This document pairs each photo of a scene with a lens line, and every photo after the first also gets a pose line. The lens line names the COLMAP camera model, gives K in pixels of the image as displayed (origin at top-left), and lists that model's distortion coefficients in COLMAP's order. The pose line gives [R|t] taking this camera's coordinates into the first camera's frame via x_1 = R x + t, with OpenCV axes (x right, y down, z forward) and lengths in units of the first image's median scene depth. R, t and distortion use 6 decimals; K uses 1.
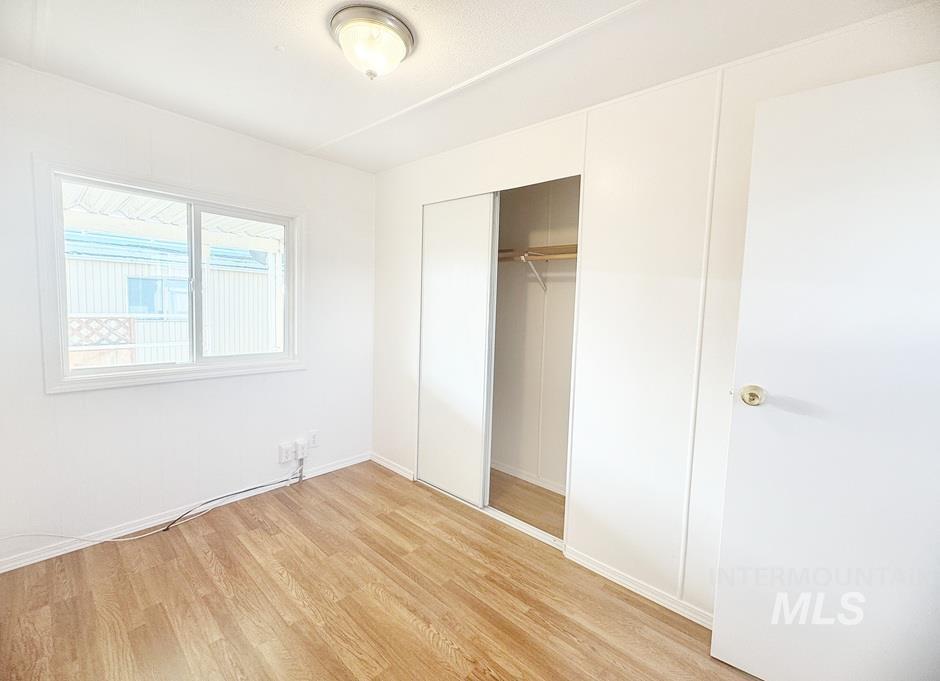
lens RADIAL K [[398.2, 0, 471.8], [0, 398.2, 340.5], [0, 0, 1]] dist [0.001998, 0.000202]
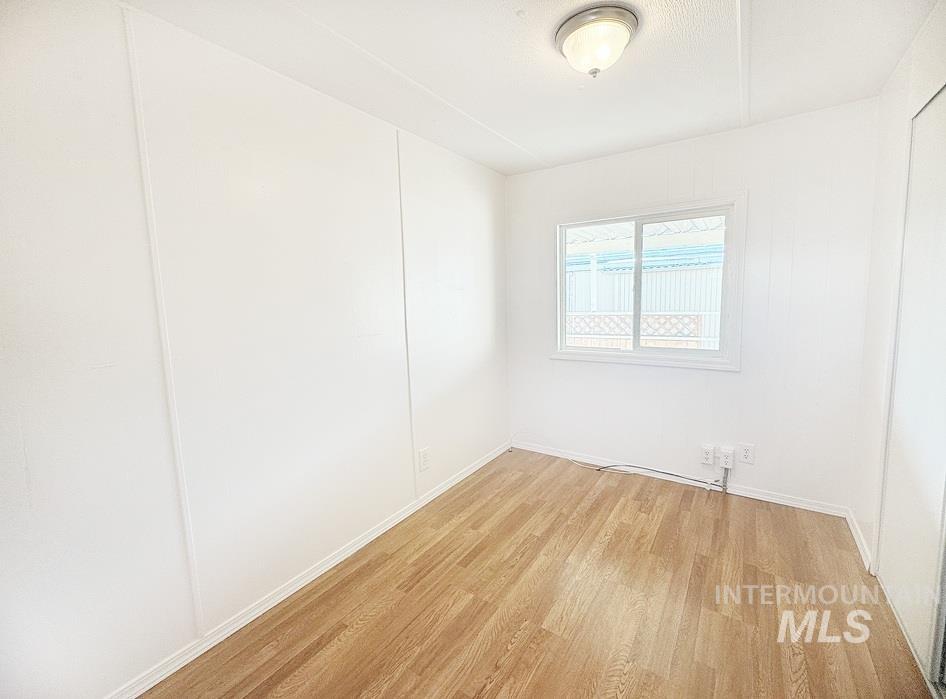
lens RADIAL K [[404.4, 0, 473.4], [0, 404.4, 344.5], [0, 0, 1]] dist [0.001843, 0.000211]
pose [[0.128293, 0.069696, -0.989284, 0.452086], [-0.059655, 0.996264, 0.062451, -0.009859], [0.989941, 0.051004, 0.131971, 0.336072]]
